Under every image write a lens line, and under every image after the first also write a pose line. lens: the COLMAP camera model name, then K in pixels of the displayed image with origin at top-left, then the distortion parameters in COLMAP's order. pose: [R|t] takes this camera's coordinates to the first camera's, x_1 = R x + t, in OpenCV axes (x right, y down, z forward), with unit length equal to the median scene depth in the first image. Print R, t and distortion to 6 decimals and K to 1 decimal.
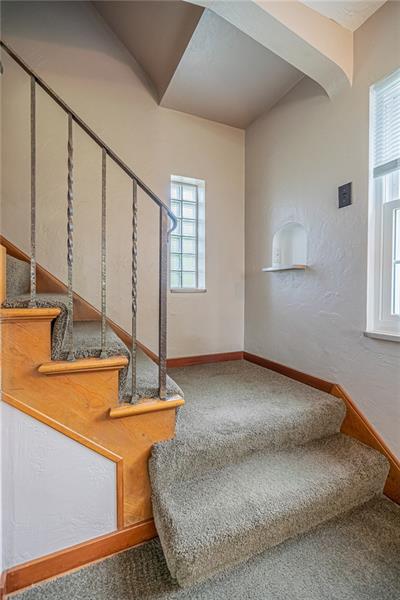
lens RADIAL K [[269.5, 0, 195.3], [0, 269.5, 292.9], [0, 0, 1]] dist [-0.002112, -0.000308]
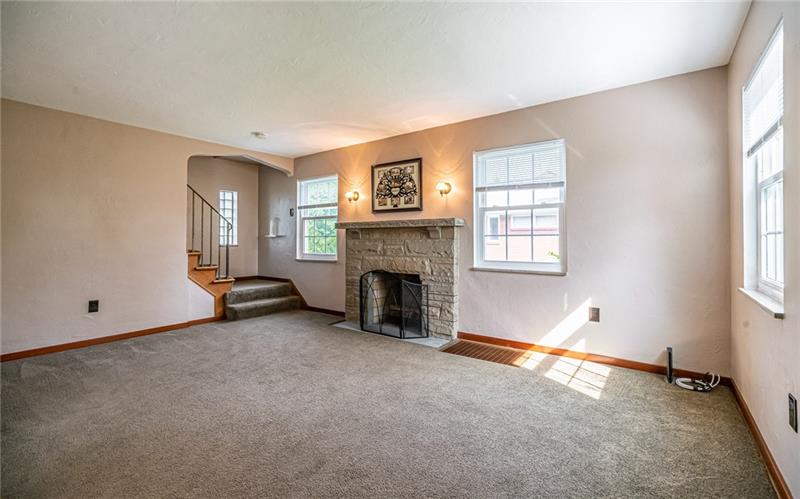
lens RADIAL K [[362.1, 0, 392.7], [0, 362.1, 232.3], [0, 0, 1]] dist [-0.006822, 0.003673]
pose [[0.883218, 0.001407, 0.468961, -0.338890], [0.010673, 0.999676, -0.023100, -0.055439], [-0.468841, 0.025407, 0.882917, -3.198360]]
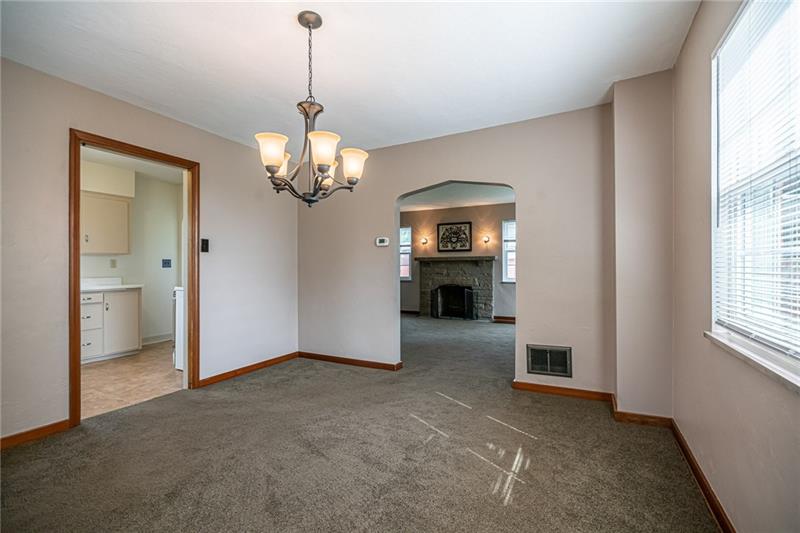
lens RADIAL K [[359.4, 0, 401.4], [0, 359.4, 265.8], [0, 0, 1]] dist [-0.002112, -0.000308]
pose [[0.789294, -0.006715, 0.613979, -2.941166], [0.013698, 0.999884, -0.006675, -0.062221], [-0.613863, 0.013679, 0.789294, -4.302432]]
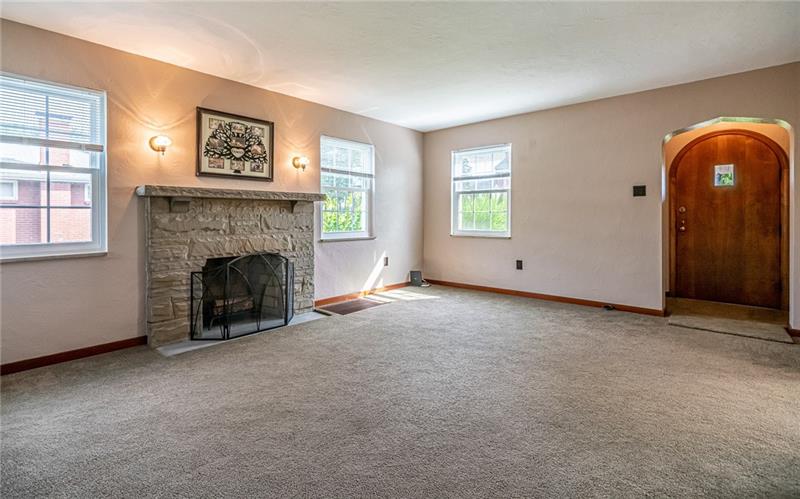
lens RADIAL K [[382.3, 0, 385.1], [0, 382.3, 216.8], [0, 0, 1]] dist [0.005868, 0.002902]
pose [[-0.392801, -0.006220, 0.919602, -1.706468], [0.007983, 0.999916, 0.010173, -0.064206], [-0.919589, 0.011338, -0.392719, -0.207946]]
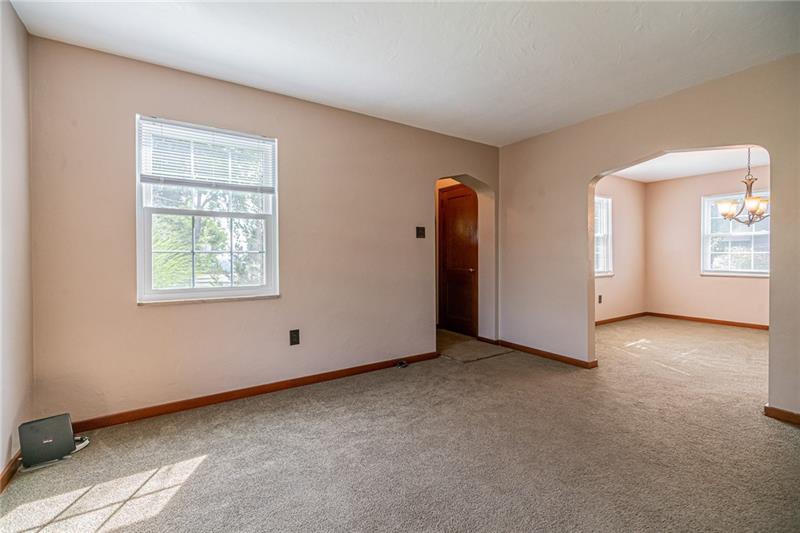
lens RADIAL K [[359.4, 0, 397.6], [0, 359.4, 261.0], [0, 0, 1]] dist [-0.002112, -0.000308]
pose [[-0.987493, 0.001823, -0.157649, 0.860709], [-0.000918, 0.999850, 0.017316, -0.051965], [0.157657, 0.017244, -0.987343, -0.599293]]
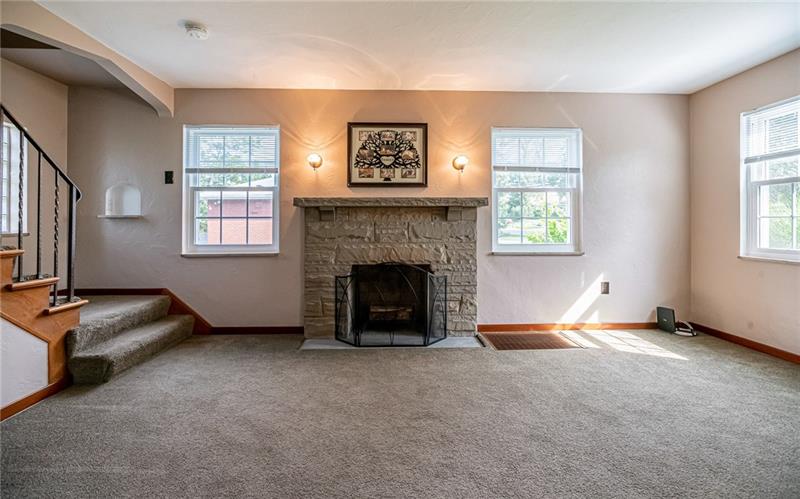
lens RADIAL K [[362.1, 0, 393.2], [0, 362.1, 220.8], [0, 0, 1]] dist [-0.006822, 0.003673]
pose [[0.383514, 0.005043, 0.923521, -1.136943], [0.011689, 0.999878, -0.010314, -0.046816], [-0.923461, 0.014750, 0.383409, -1.337688]]
